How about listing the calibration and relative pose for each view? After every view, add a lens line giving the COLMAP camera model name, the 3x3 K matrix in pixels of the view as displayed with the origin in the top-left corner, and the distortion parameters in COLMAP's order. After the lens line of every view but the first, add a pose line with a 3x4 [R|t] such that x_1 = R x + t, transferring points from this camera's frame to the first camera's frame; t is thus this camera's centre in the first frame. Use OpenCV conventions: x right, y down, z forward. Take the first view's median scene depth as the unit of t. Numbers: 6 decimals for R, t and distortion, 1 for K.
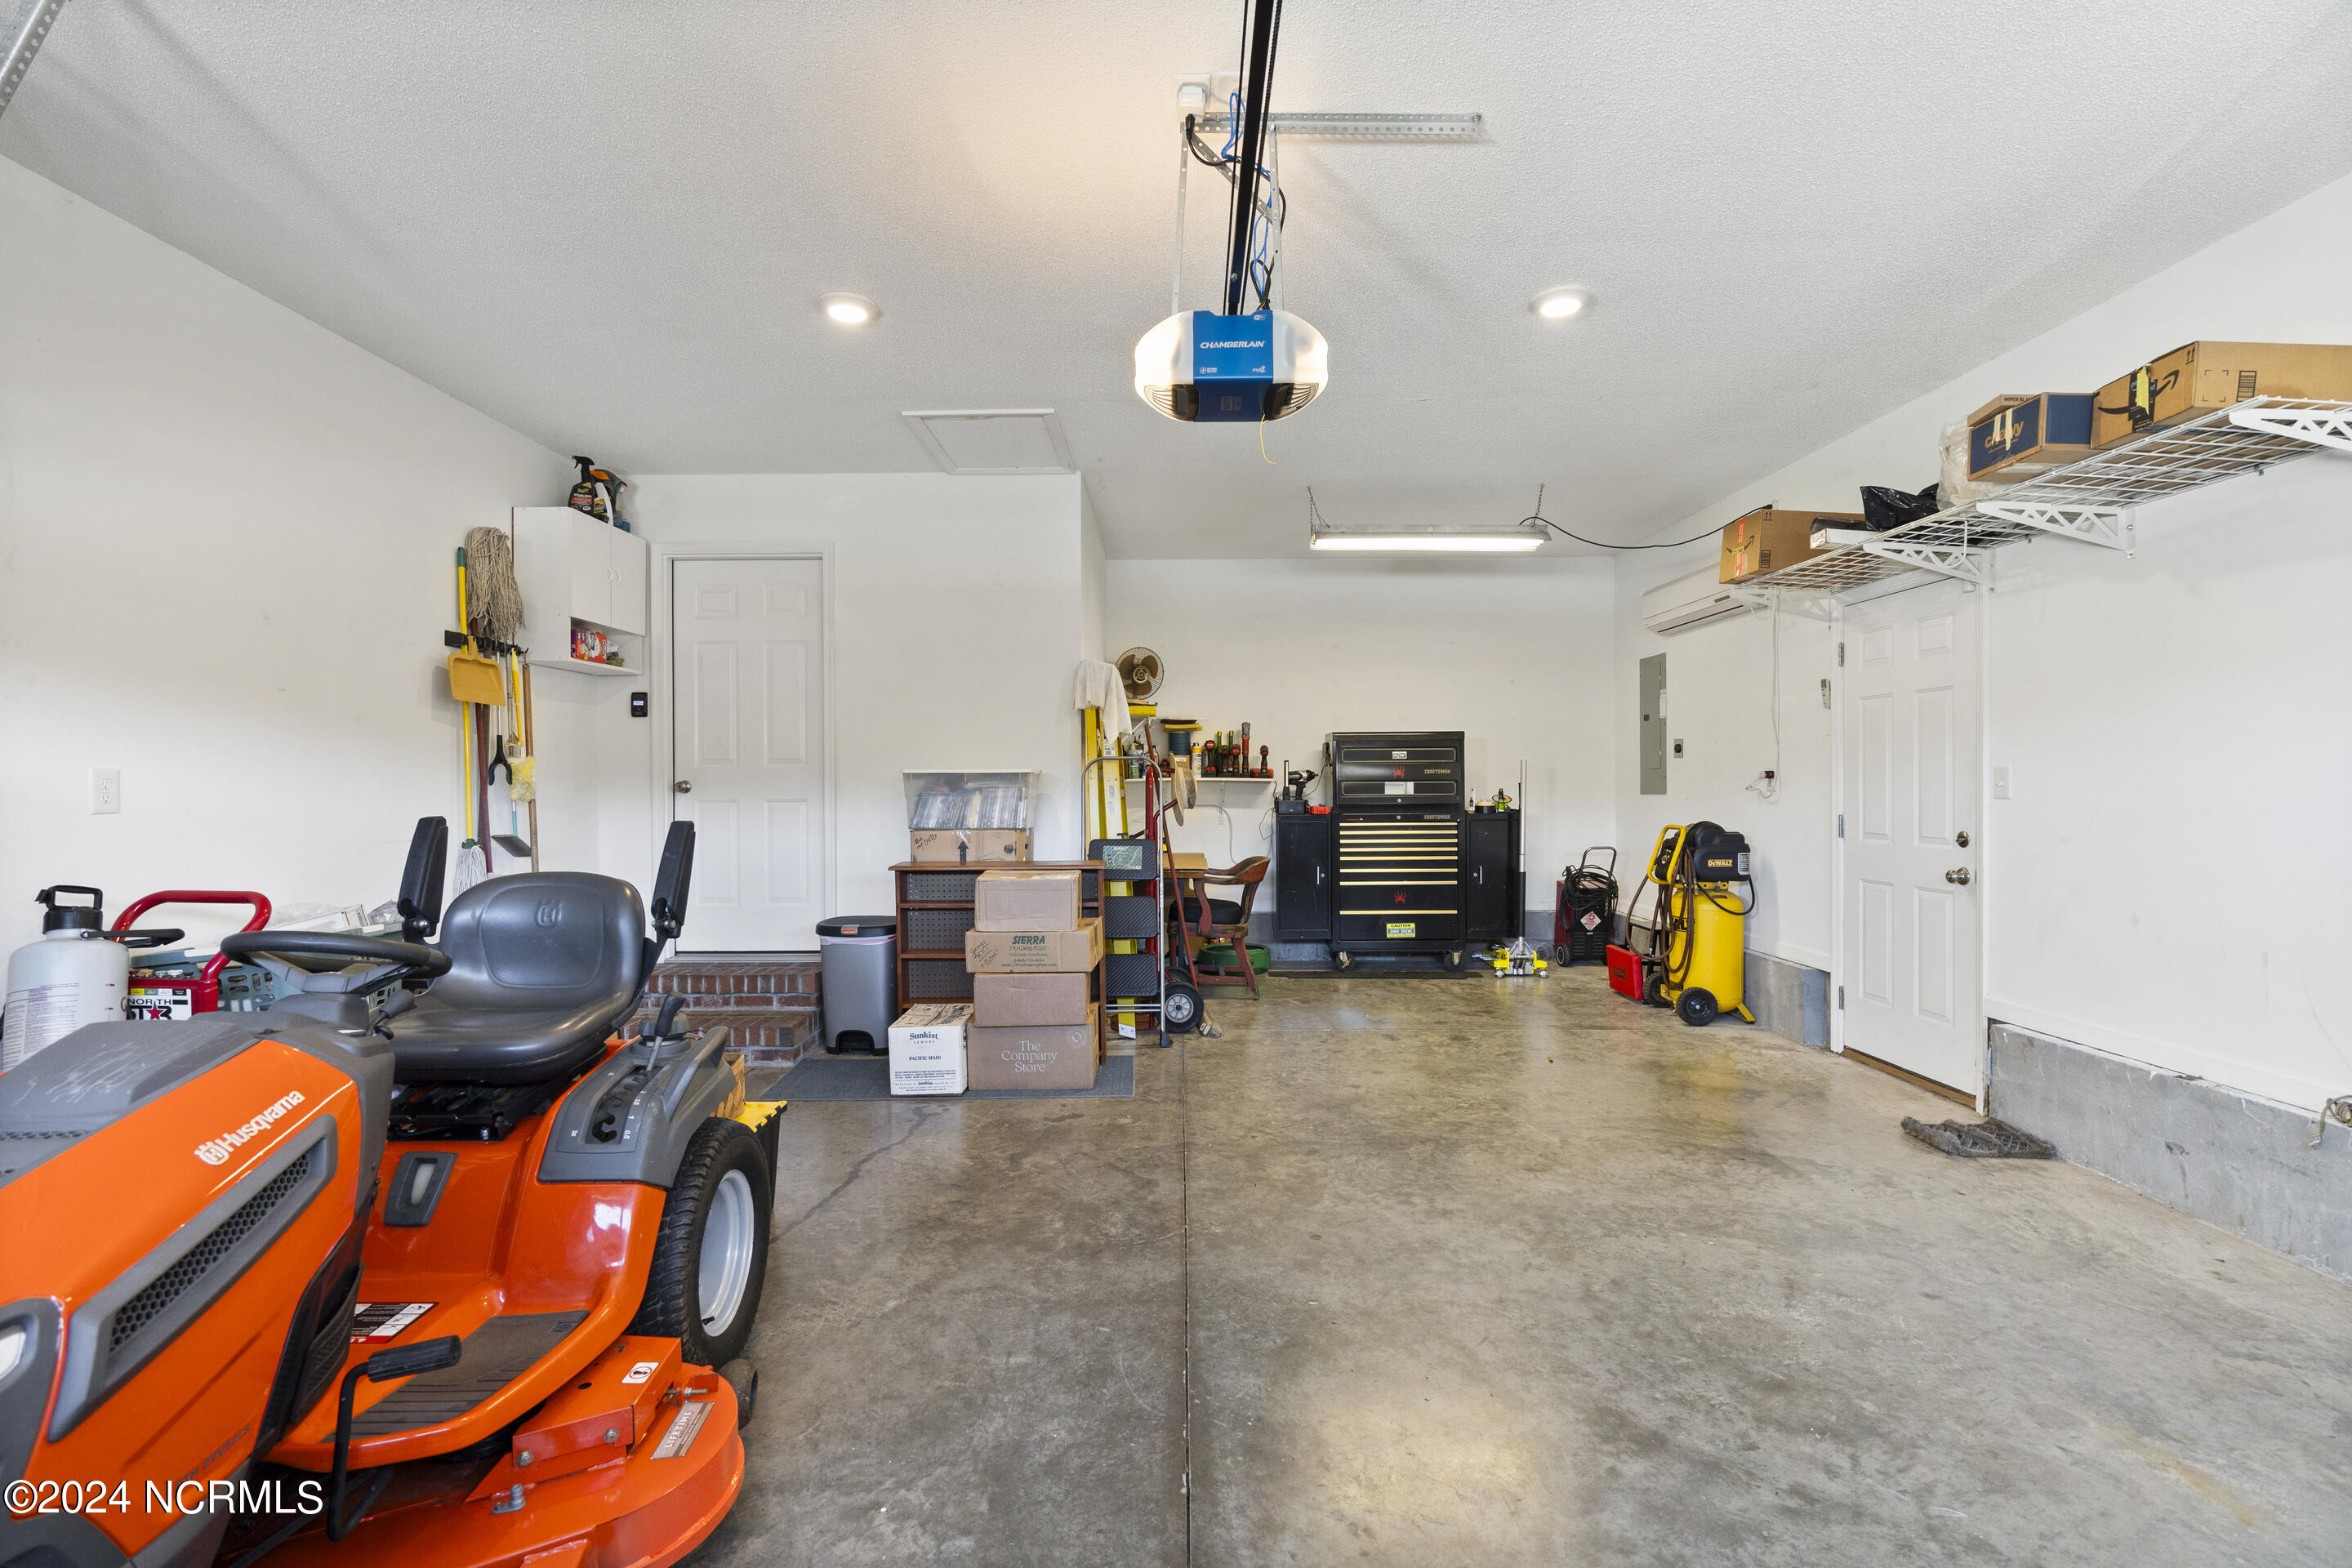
lens RADIAL K [[1126.8, 0, 1176.0], [0, 1126.8, 784.0], [0, 0, 1]] dist [-0.007883, -0.000219]
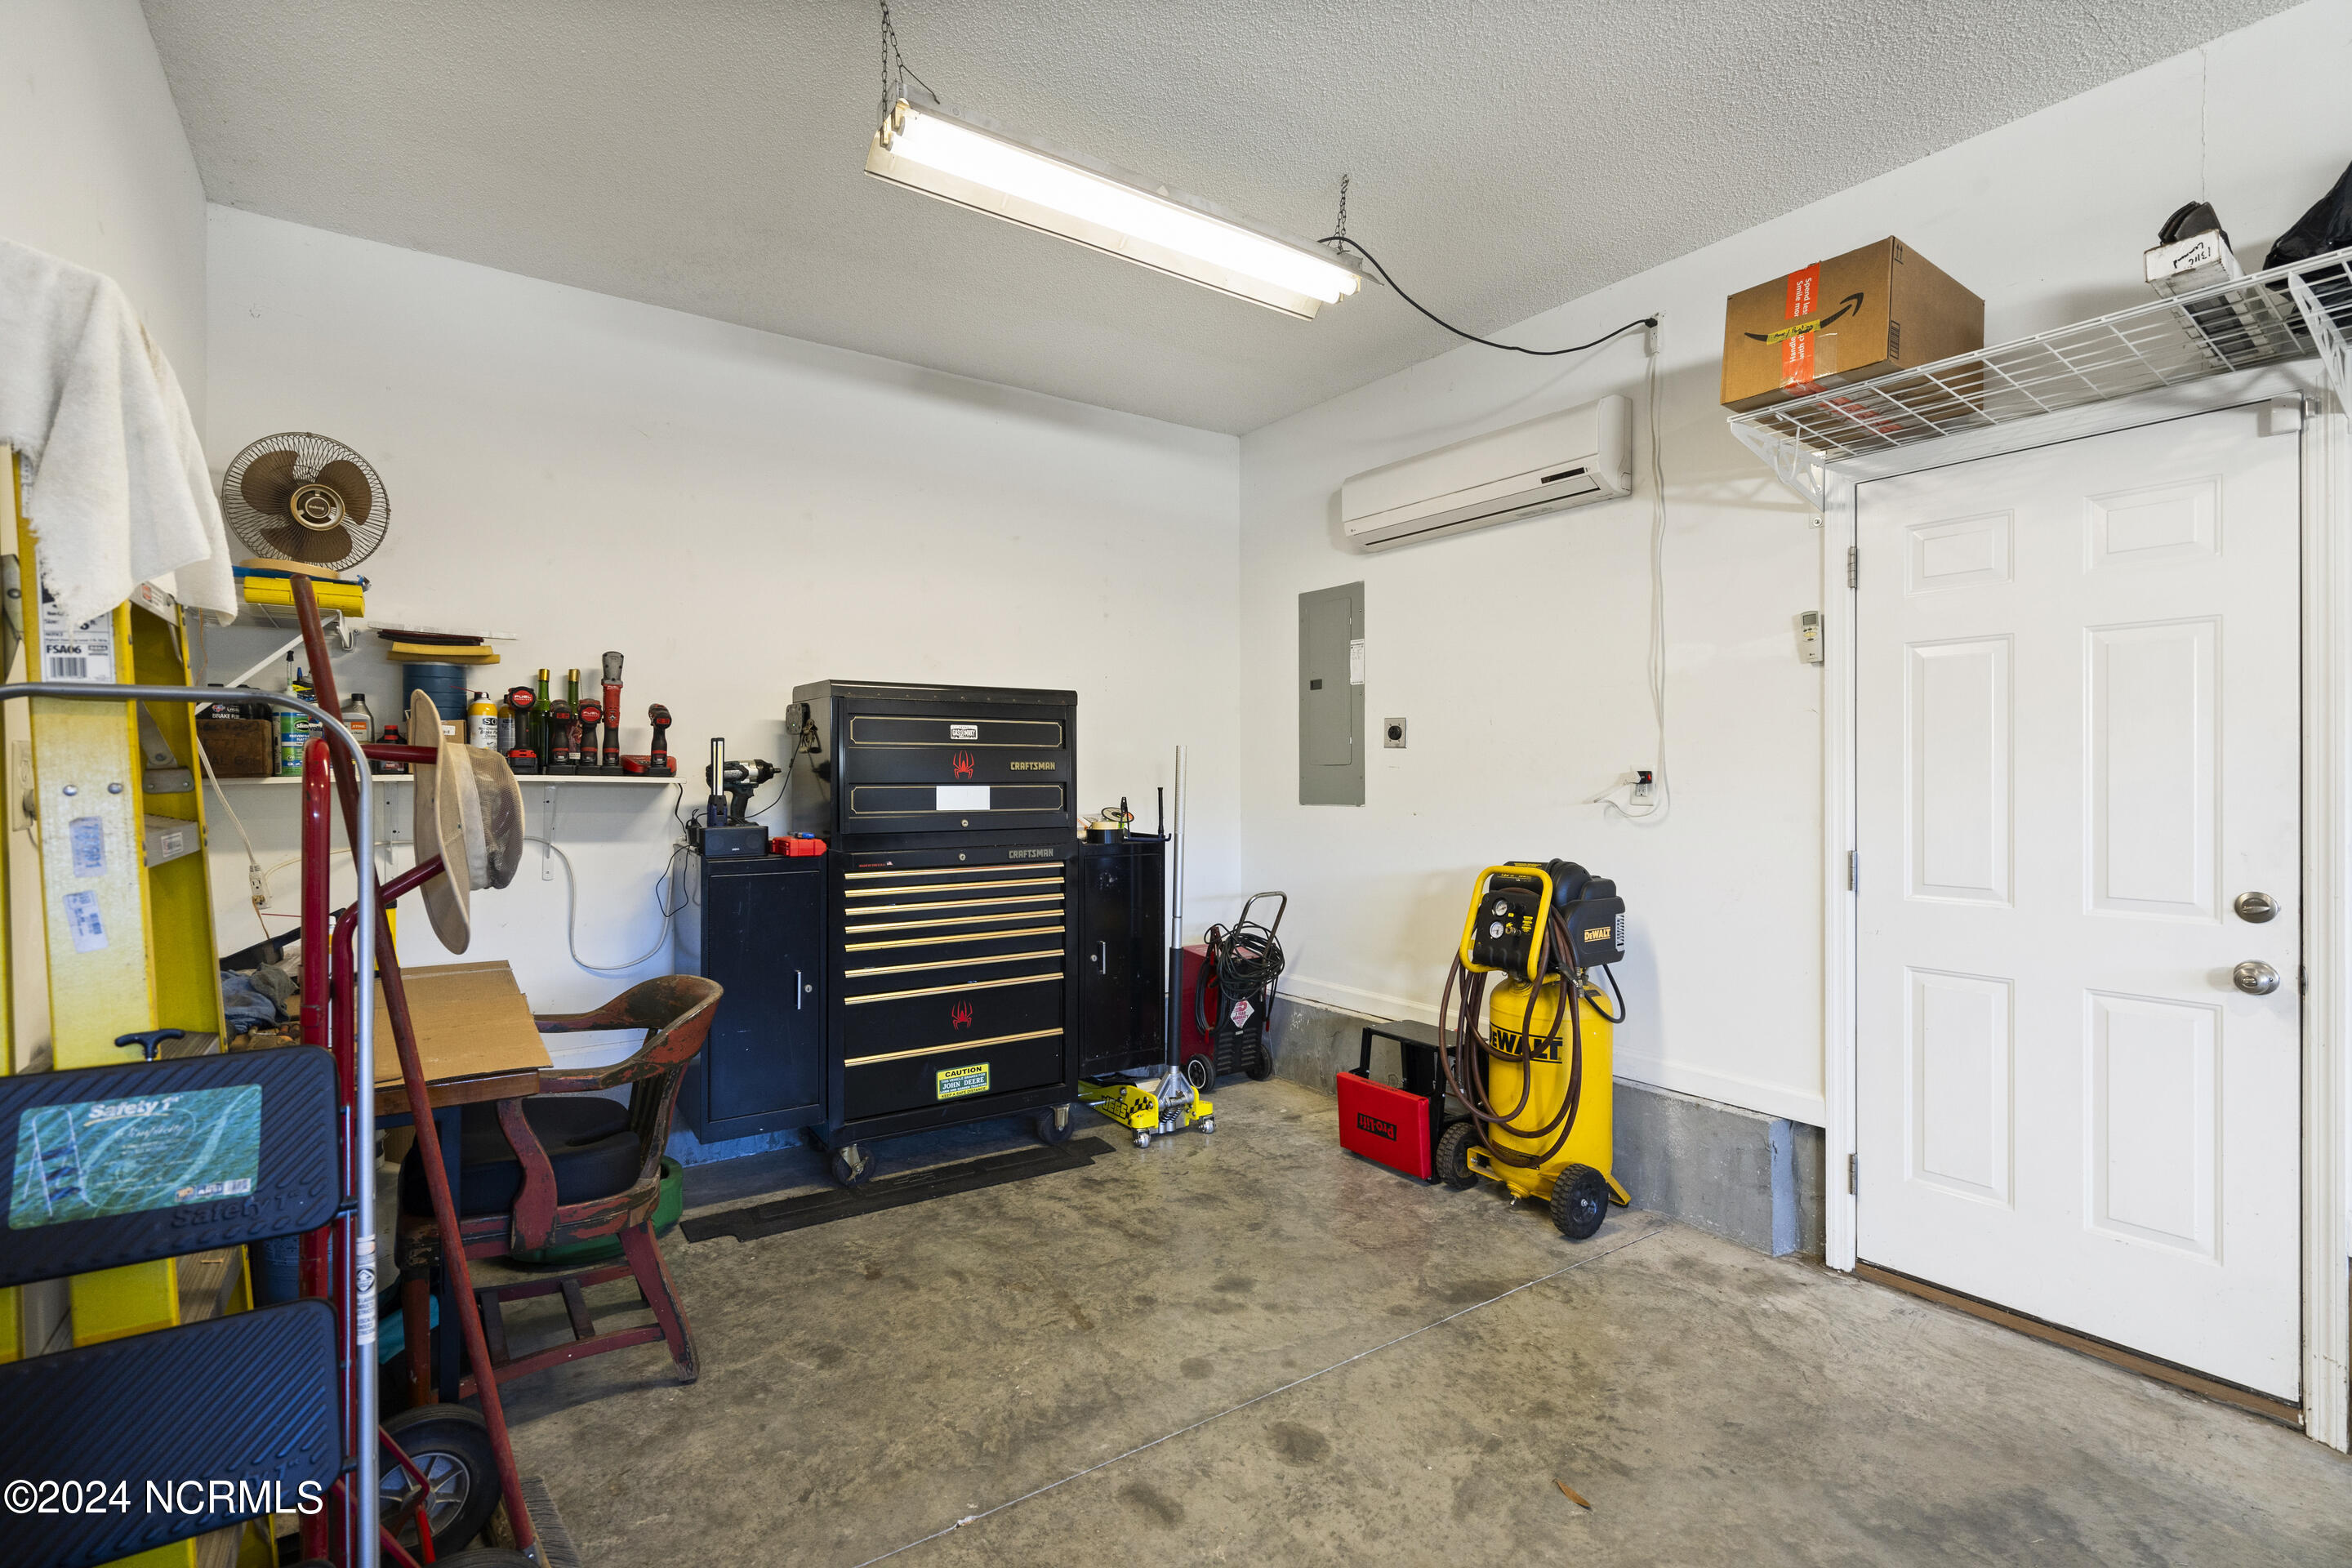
lens RADIAL K [[1063.4, 0, 1146.0], [0, 1063.4, 773.9], [0, 0, 1]] dist [-0.000622, -0.000179]
pose [[0.821440, 0.005713, 0.570267, -0.004962], [-0.004202, 0.999983, -0.003966, -0.005680], [-0.570280, 0.000861, 0.821450, 0.569057]]
